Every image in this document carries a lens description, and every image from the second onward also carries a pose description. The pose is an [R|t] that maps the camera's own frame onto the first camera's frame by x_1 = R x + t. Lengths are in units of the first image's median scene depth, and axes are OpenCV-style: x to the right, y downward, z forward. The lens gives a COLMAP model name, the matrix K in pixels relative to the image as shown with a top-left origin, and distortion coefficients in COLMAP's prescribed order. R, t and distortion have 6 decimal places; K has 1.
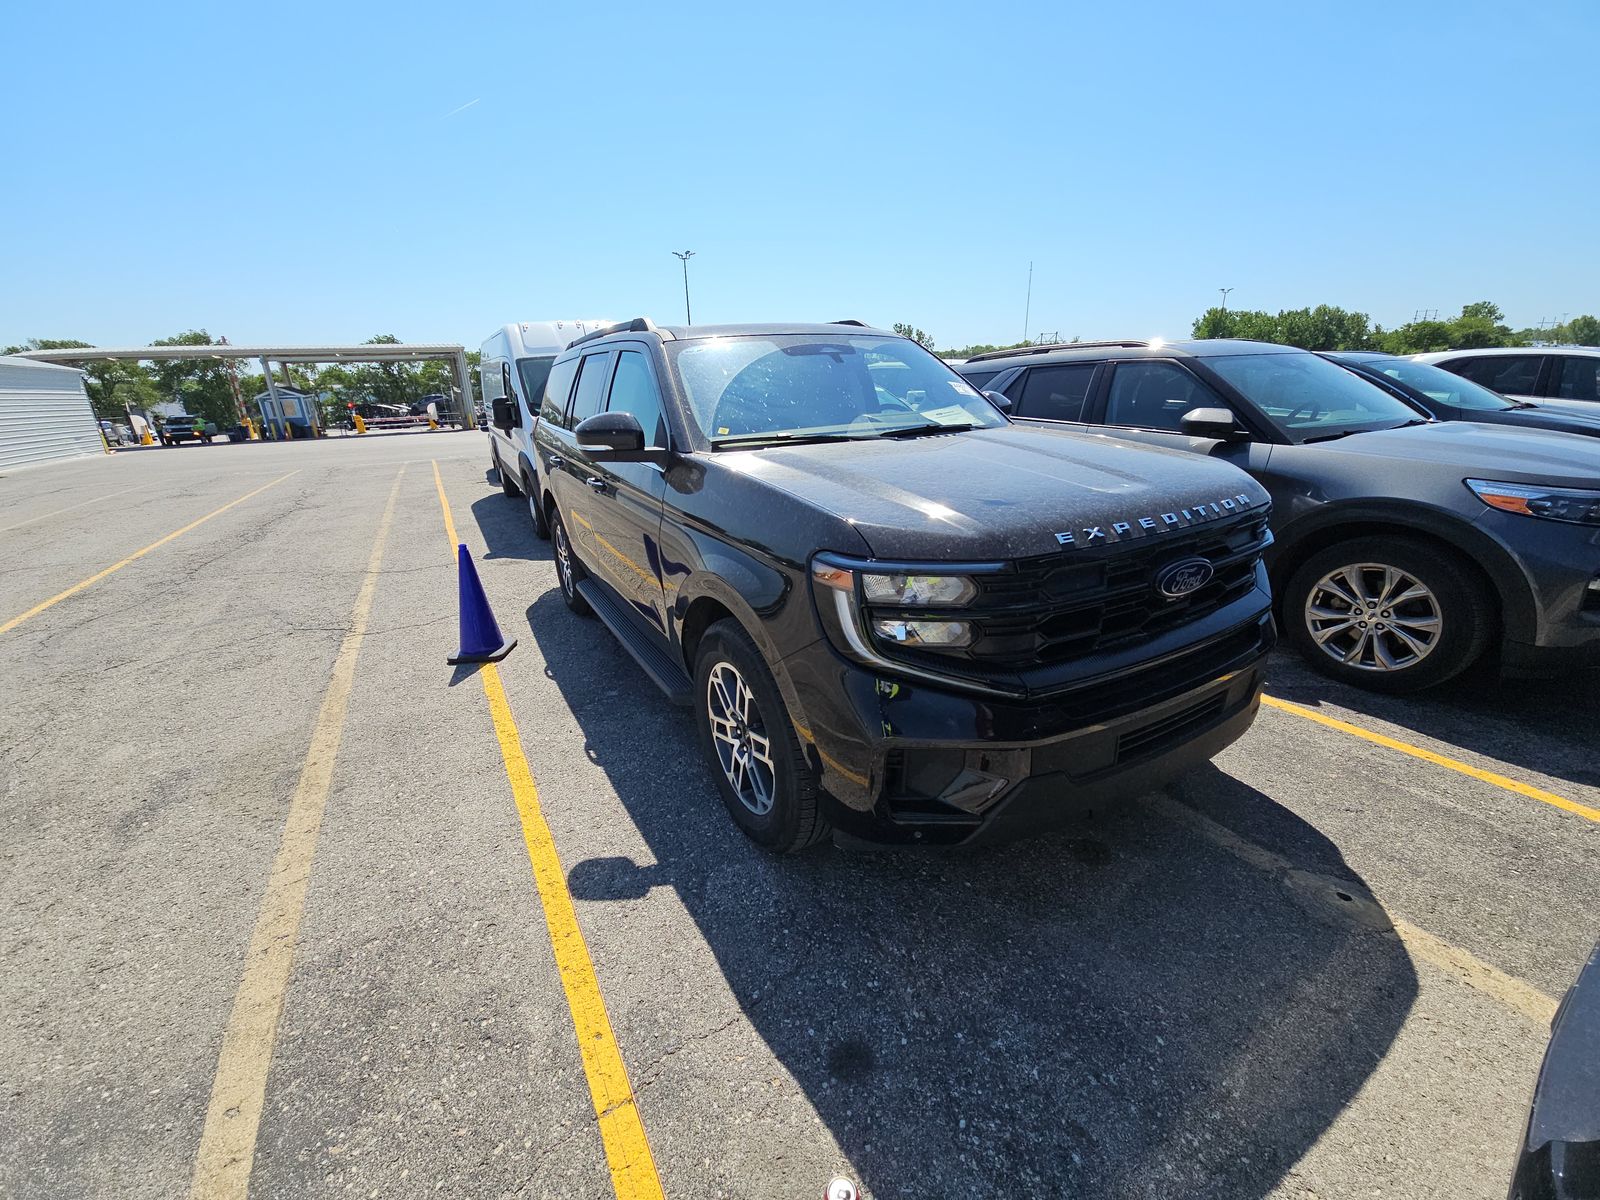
lens RADIAL K [[651.3, 0, 800.8], [0, 651.3, 604.4], [0, 0, 1]] dist [0.000005, -0.000080]
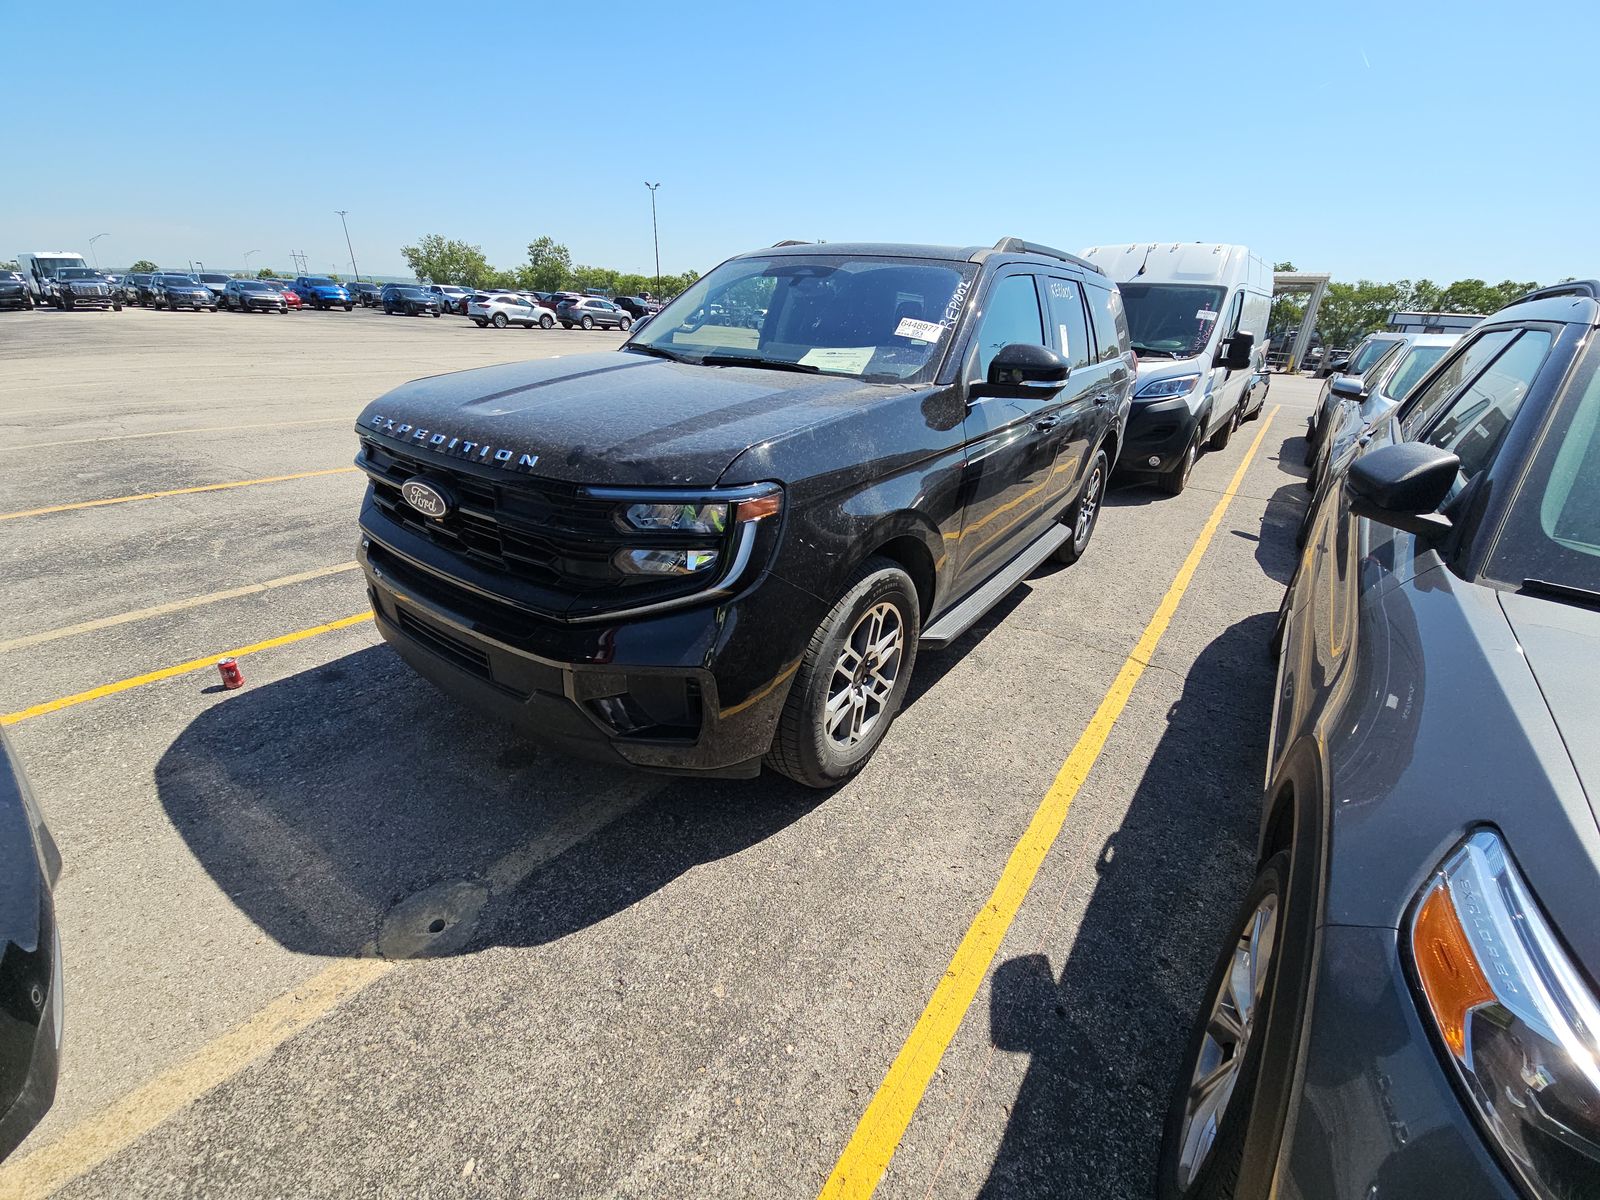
lens RADIAL K [[641.3, 0, 807.7], [0, 641.3, 605.4], [0, 0, 1]] dist [0.033093, -0.021730]
pose [[0.414952, 0.429745, -0.801957, 1.437810], [-0.352738, 0.888471, 0.293590, -0.333995], [0.838684, 0.161055, 0.520260, 0.836788]]
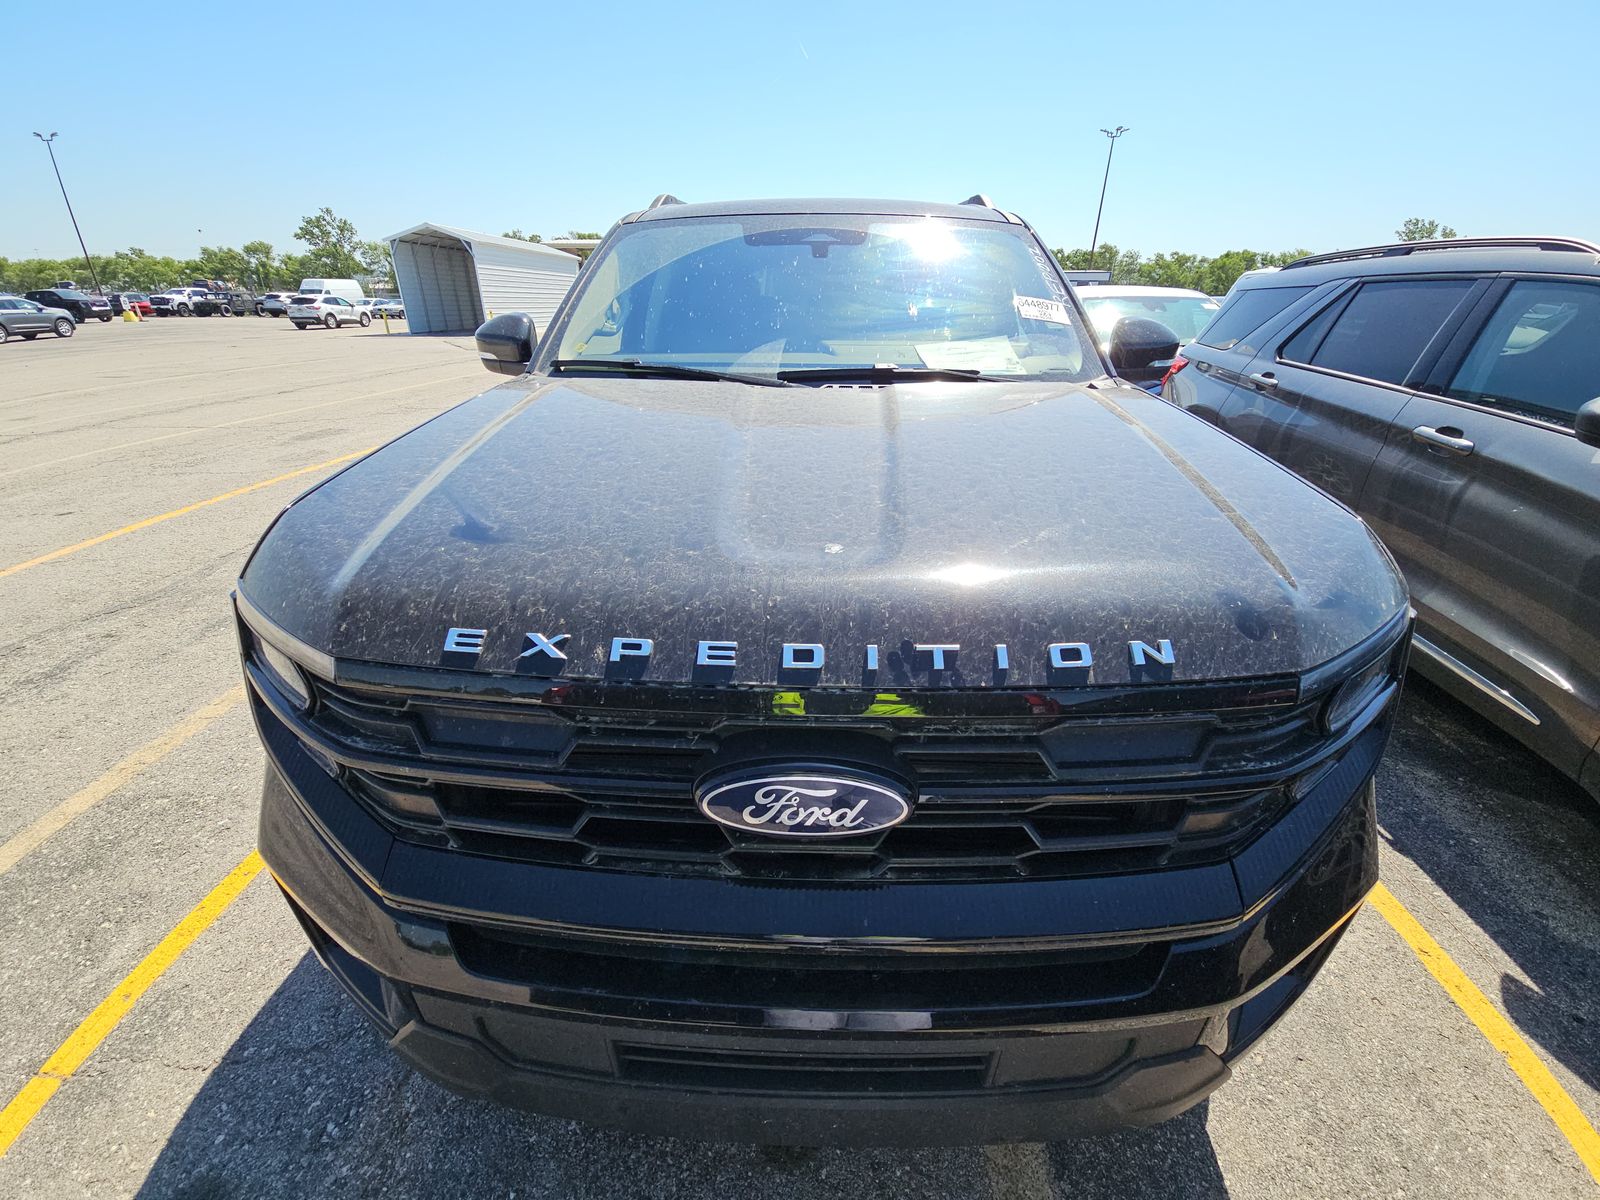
lens RADIAL K [[641.3, 0, 807.7], [0, 641.3, 605.4], [0, 0, 1]] dist [0.033093, -0.021730]
pose [[0.850822, 0.264601, -0.453969, 0.621430], [-0.204038, 0.962530, 0.178617, -0.196752], [0.484221, -0.059345, 0.872931, 0.539851]]
